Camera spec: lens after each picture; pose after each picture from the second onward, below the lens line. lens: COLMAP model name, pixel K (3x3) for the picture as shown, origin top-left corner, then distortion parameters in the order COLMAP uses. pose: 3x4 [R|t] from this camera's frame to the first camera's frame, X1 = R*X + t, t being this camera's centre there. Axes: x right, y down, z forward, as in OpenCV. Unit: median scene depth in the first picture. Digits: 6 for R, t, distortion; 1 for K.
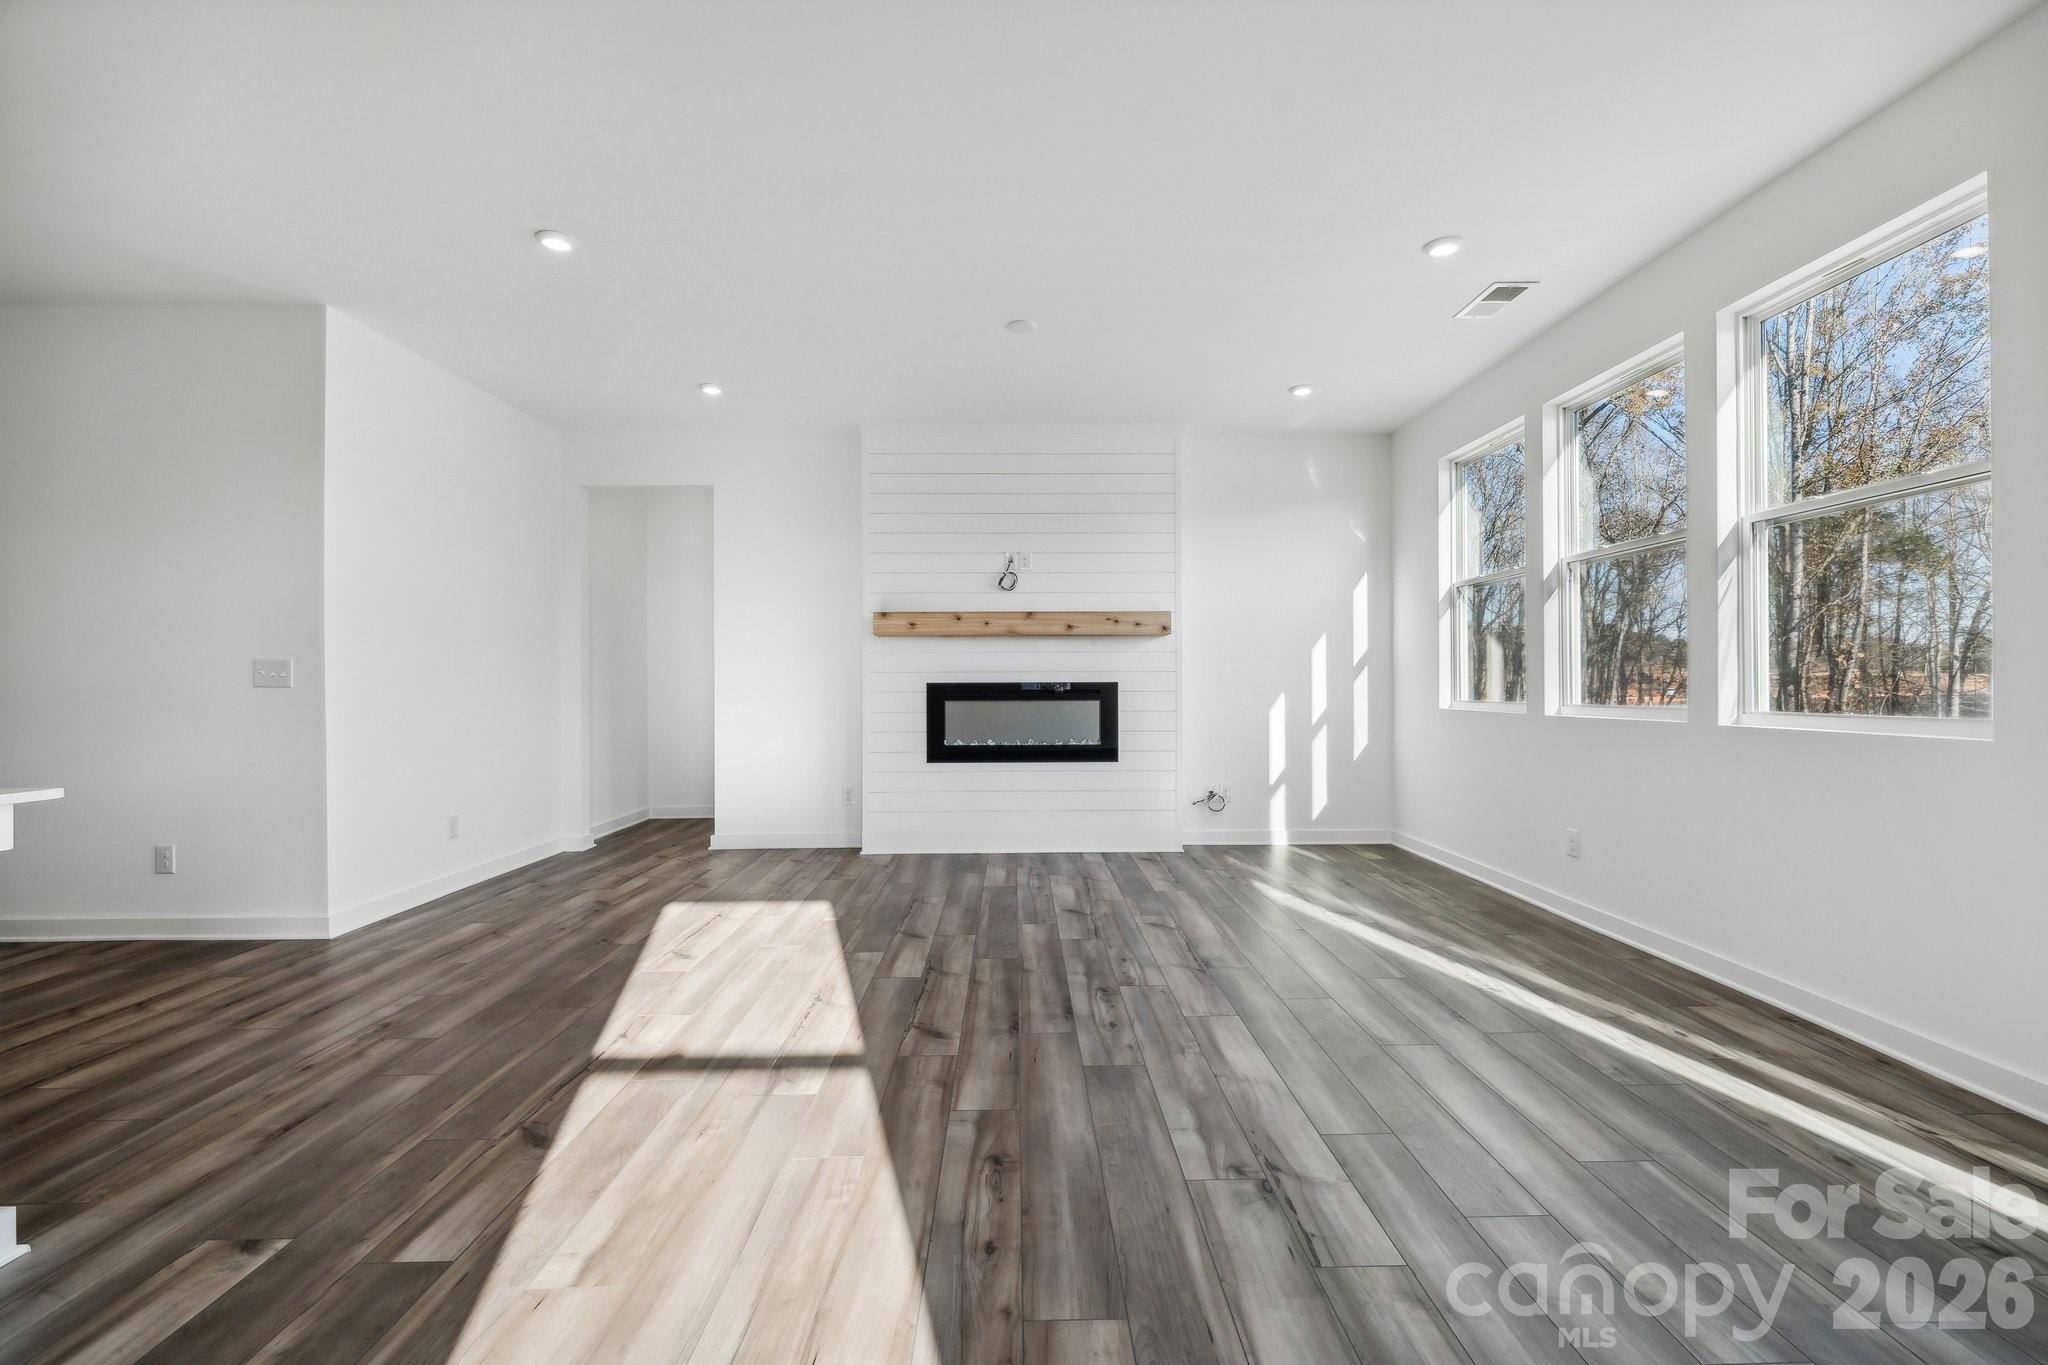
lens RADIAL K [[860.4, 0, 1039.0], [0, 860.4, 685.8], [0, 0, 1]] dist [0.000158, 0.000298]
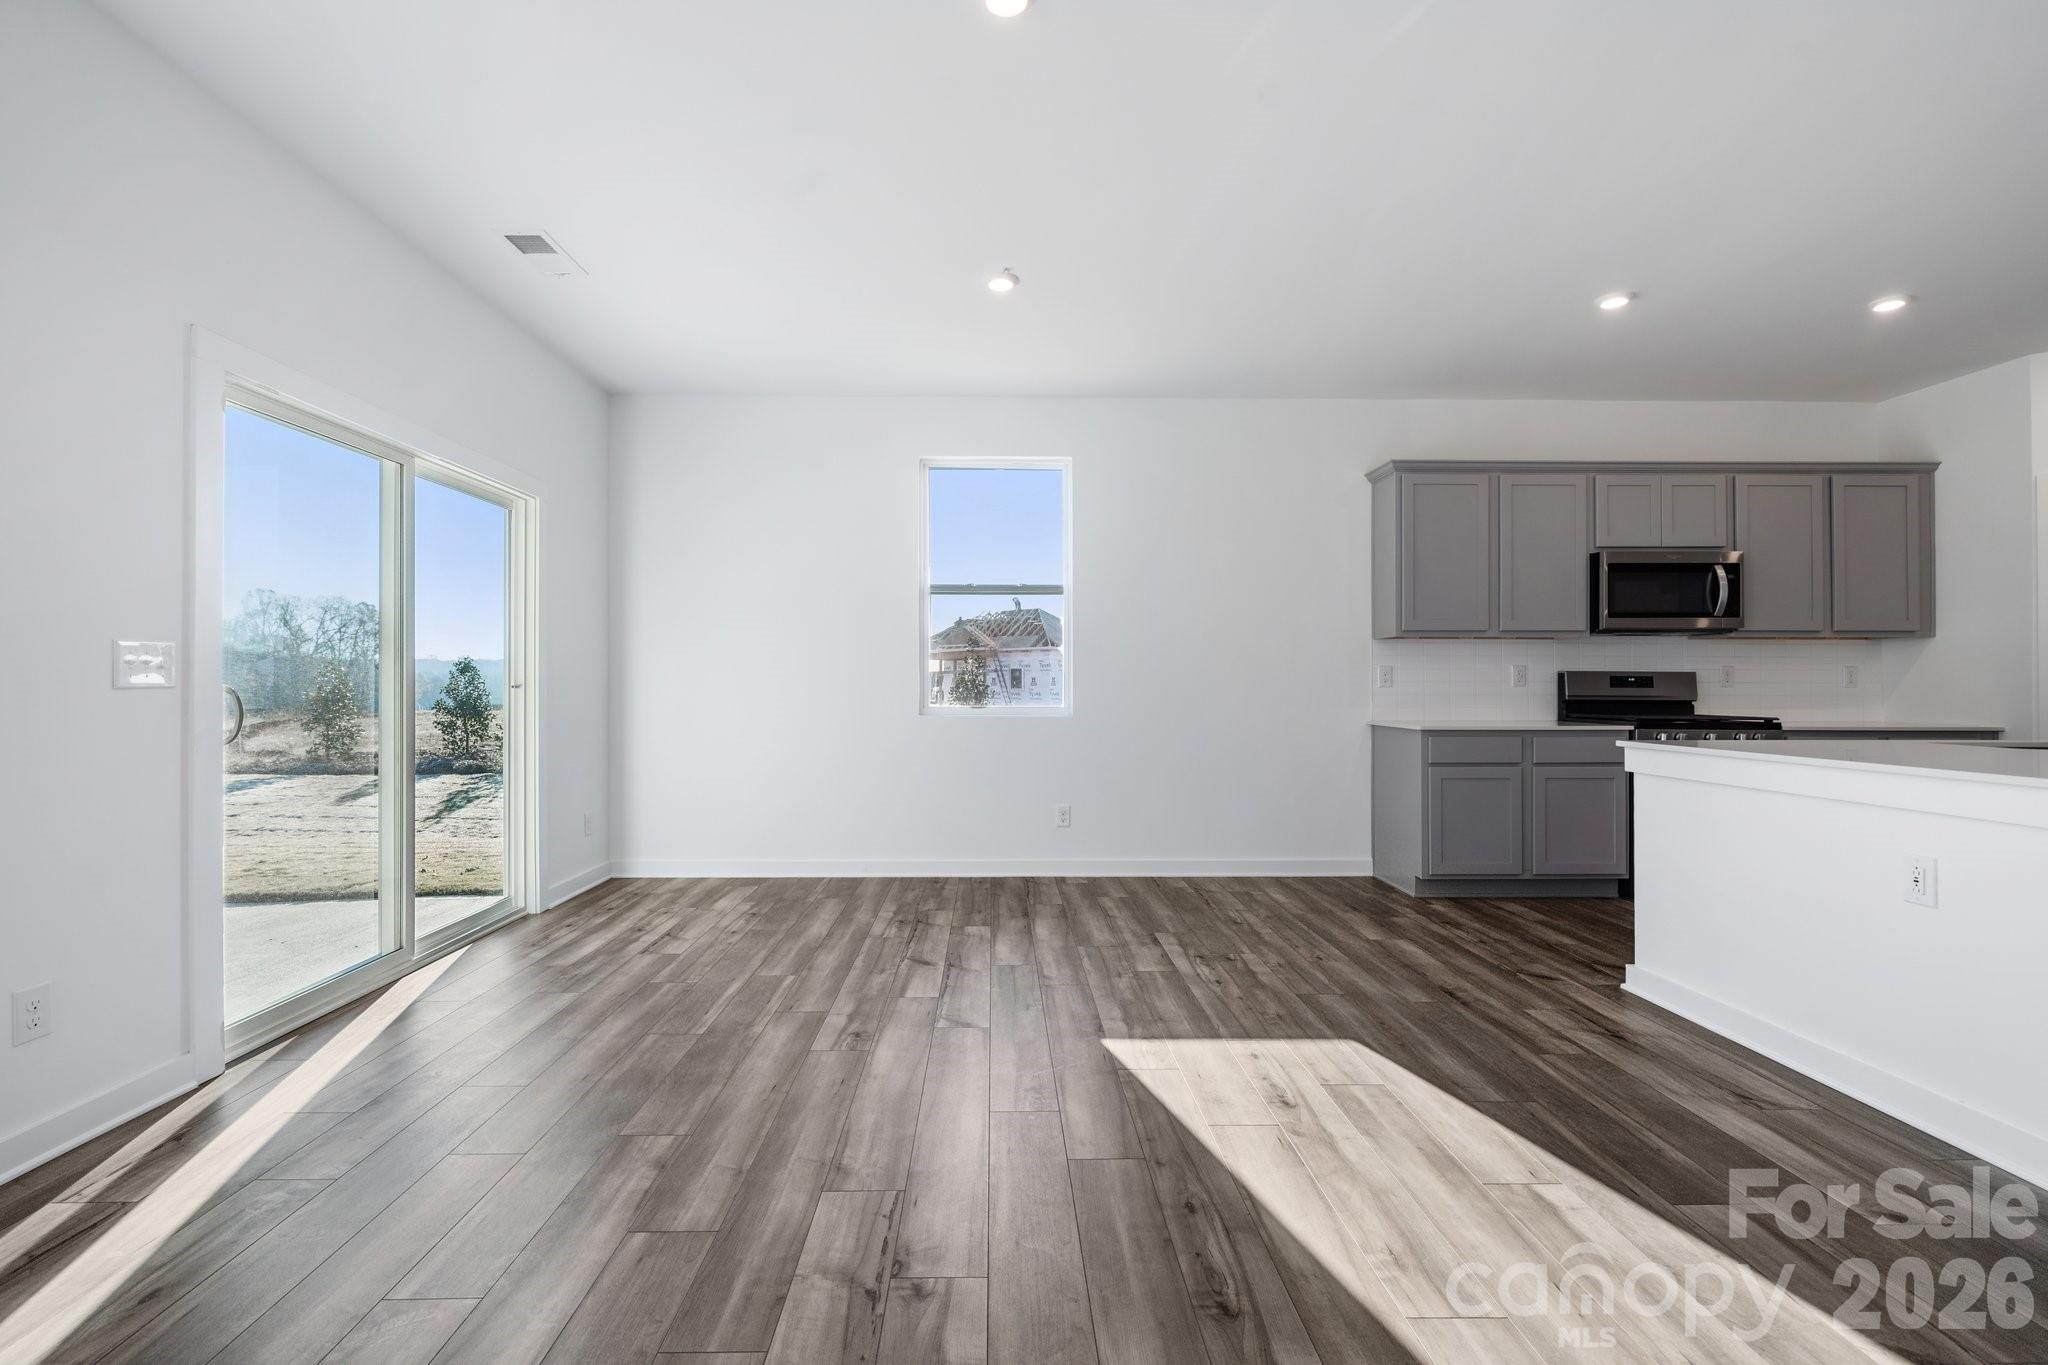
lens RADIAL K [[881.0, 0, 1005.6], [0, 881.0, 684.4], [0, 0, 1]] dist [-0.001670, -0.000176]
pose [[-0.999881, 0.005850, 0.014307, 0.070303], [0.005953, 0.999957, 0.007122, -0.006064], [-0.014265, 0.007206, -0.999872, 0.950216]]
